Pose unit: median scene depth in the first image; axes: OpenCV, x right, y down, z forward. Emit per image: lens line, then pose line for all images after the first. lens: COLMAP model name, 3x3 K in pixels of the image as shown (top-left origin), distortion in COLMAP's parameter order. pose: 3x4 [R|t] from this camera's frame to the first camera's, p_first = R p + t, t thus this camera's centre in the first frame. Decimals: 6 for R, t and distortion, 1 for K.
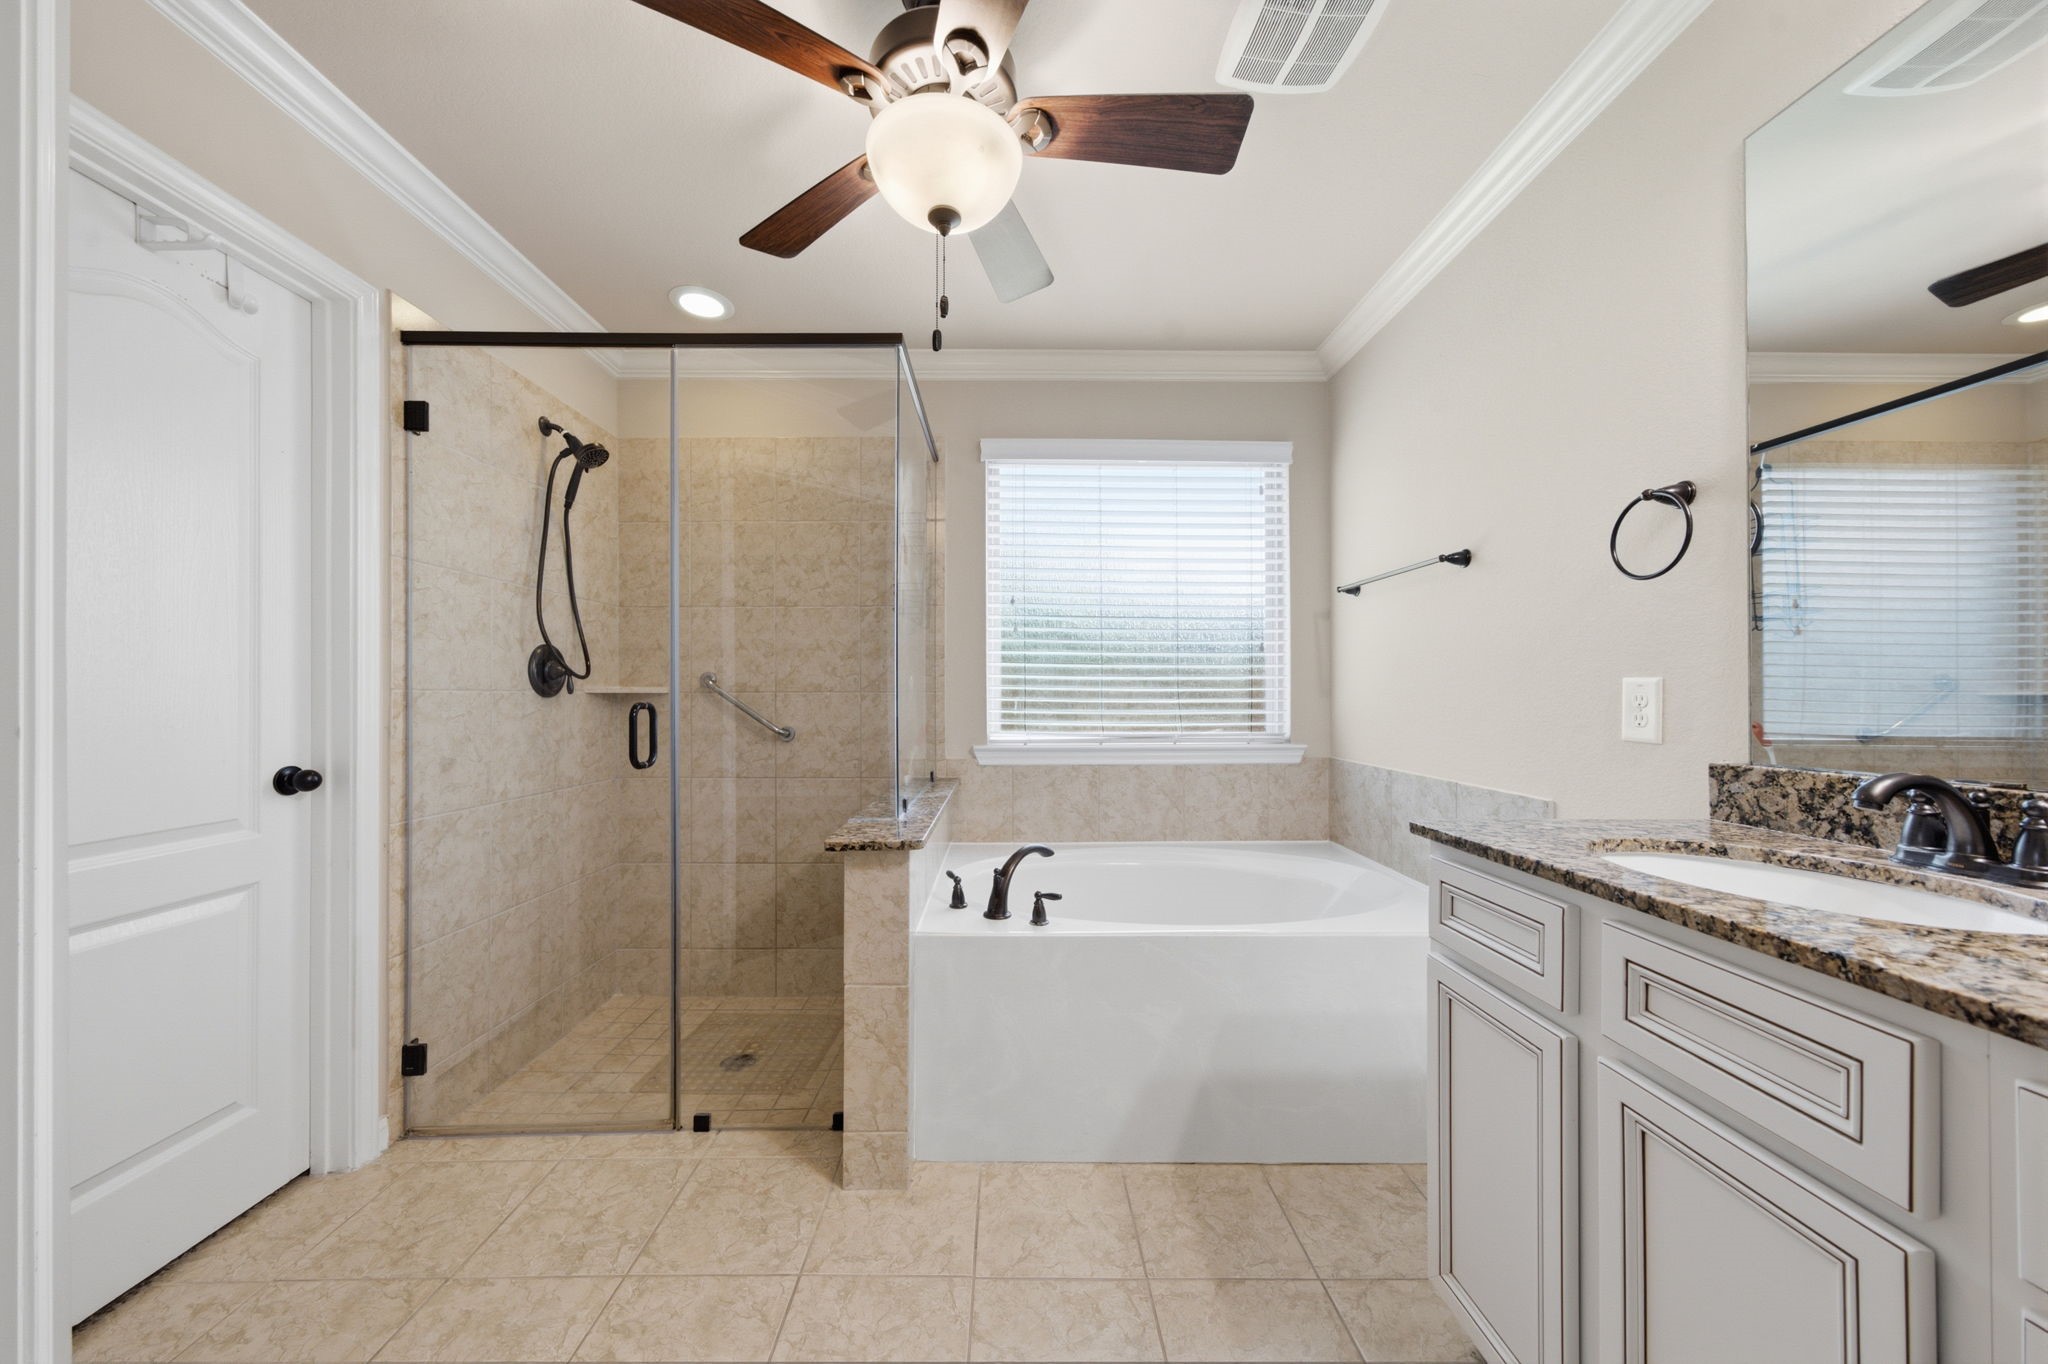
lens RADIAL K [[704.6, 0, 1012.7], [0, 704.6, 690.8], [0, 0, 1]] dist [0.001058, 0.000060]
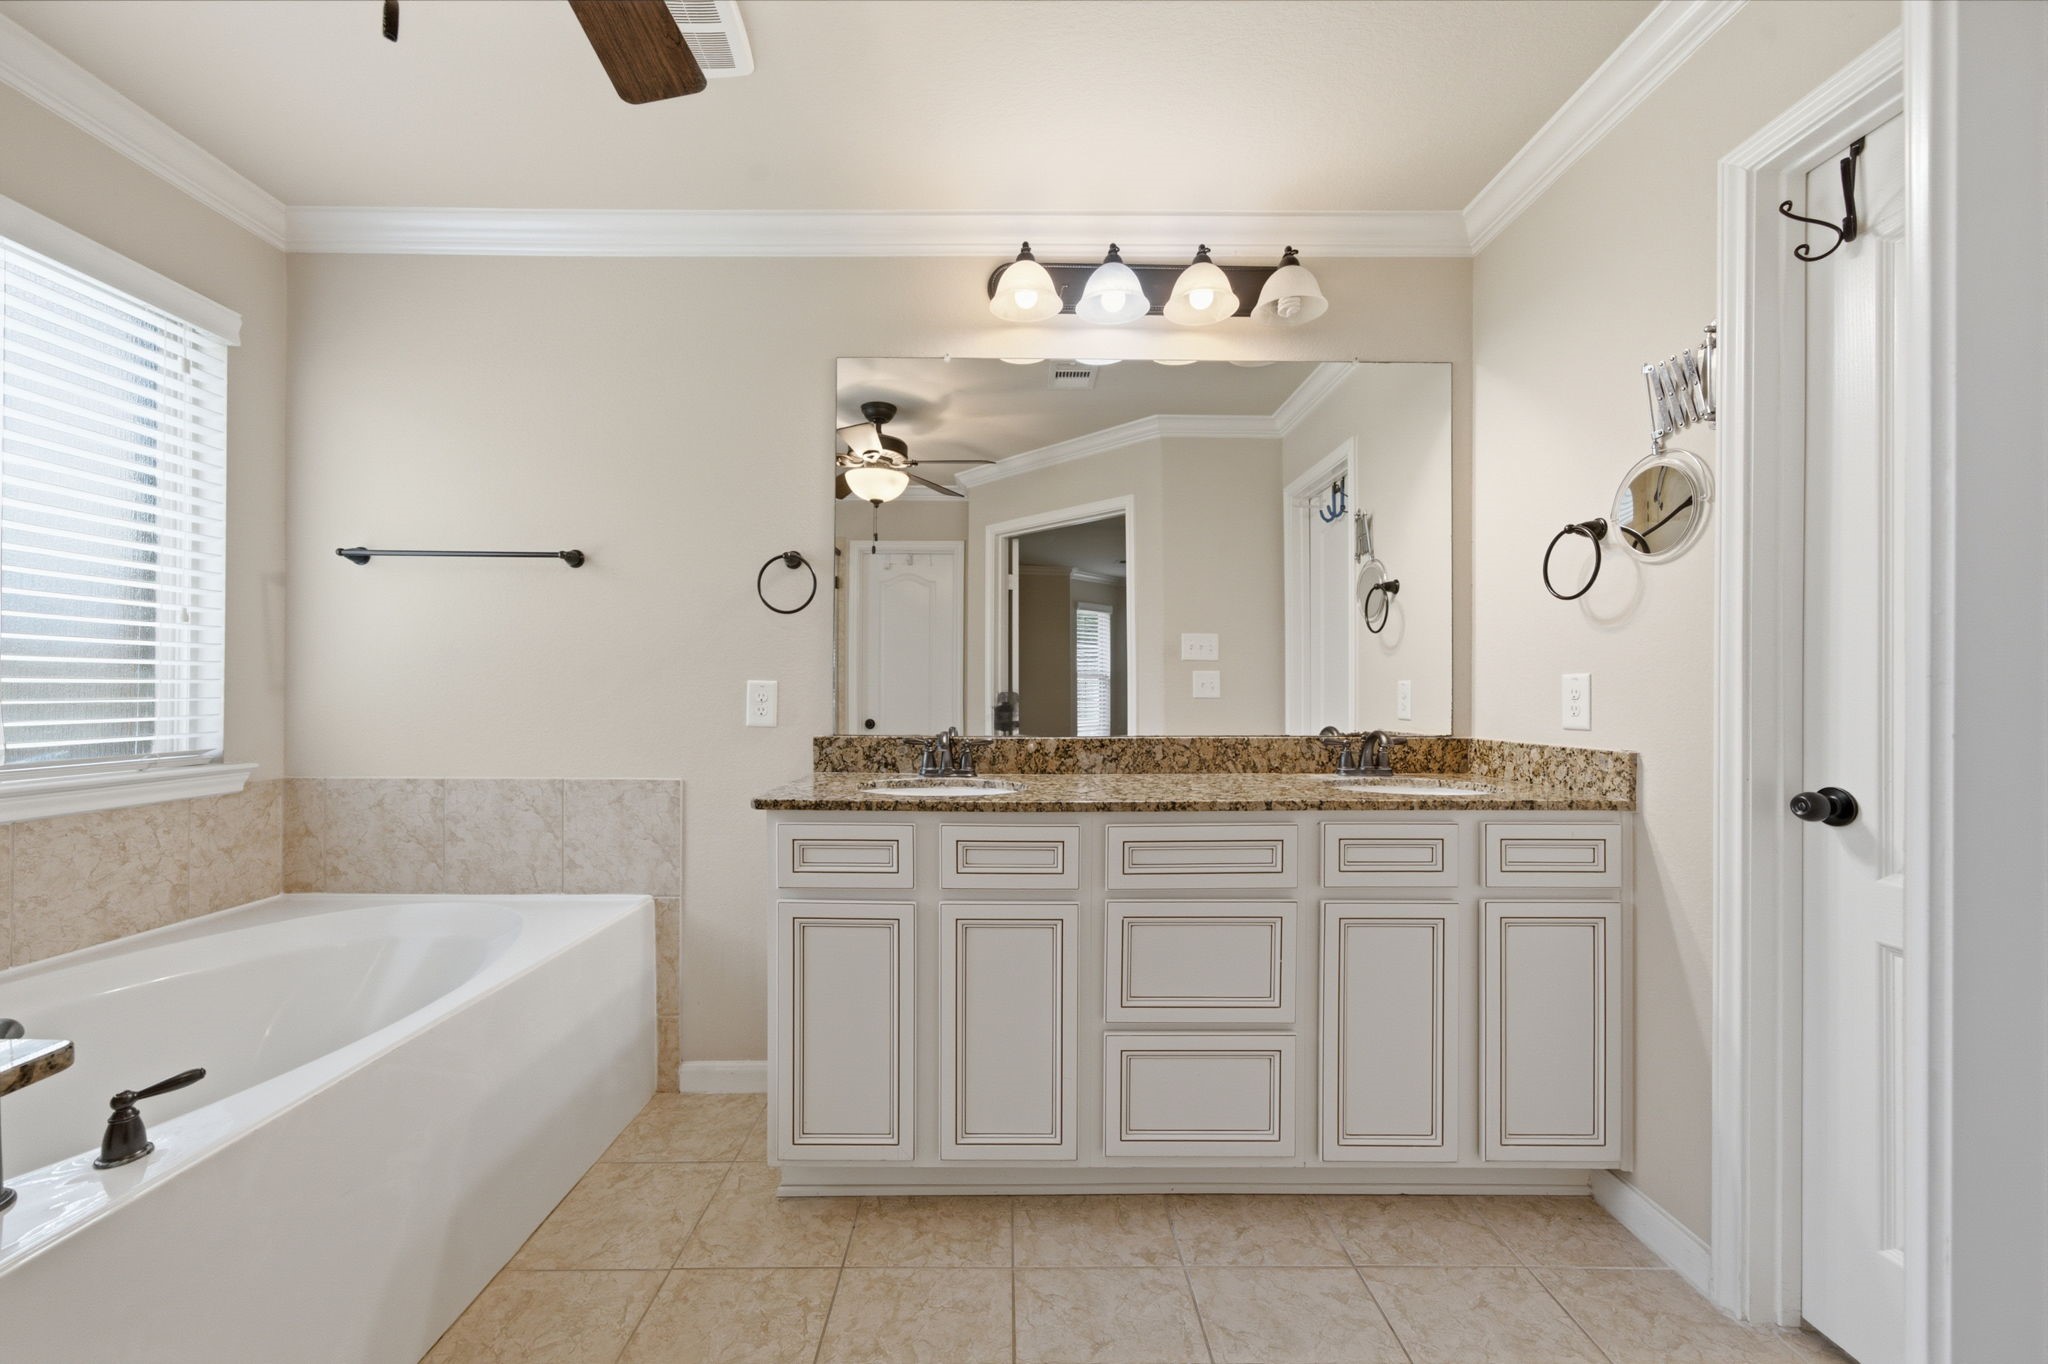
lens RADIAL K [[756.5, 0, 1024.5], [0, 756.5, 695.3], [0, 0, 1]] dist [0.001864, 0.000018]
pose [[0.003558, -0.003461, 0.999988, -0.502505], [-0.010653, 0.999937, 0.003499, -0.000742], [-0.999937, -0.010665, 0.003521, 0.381790]]
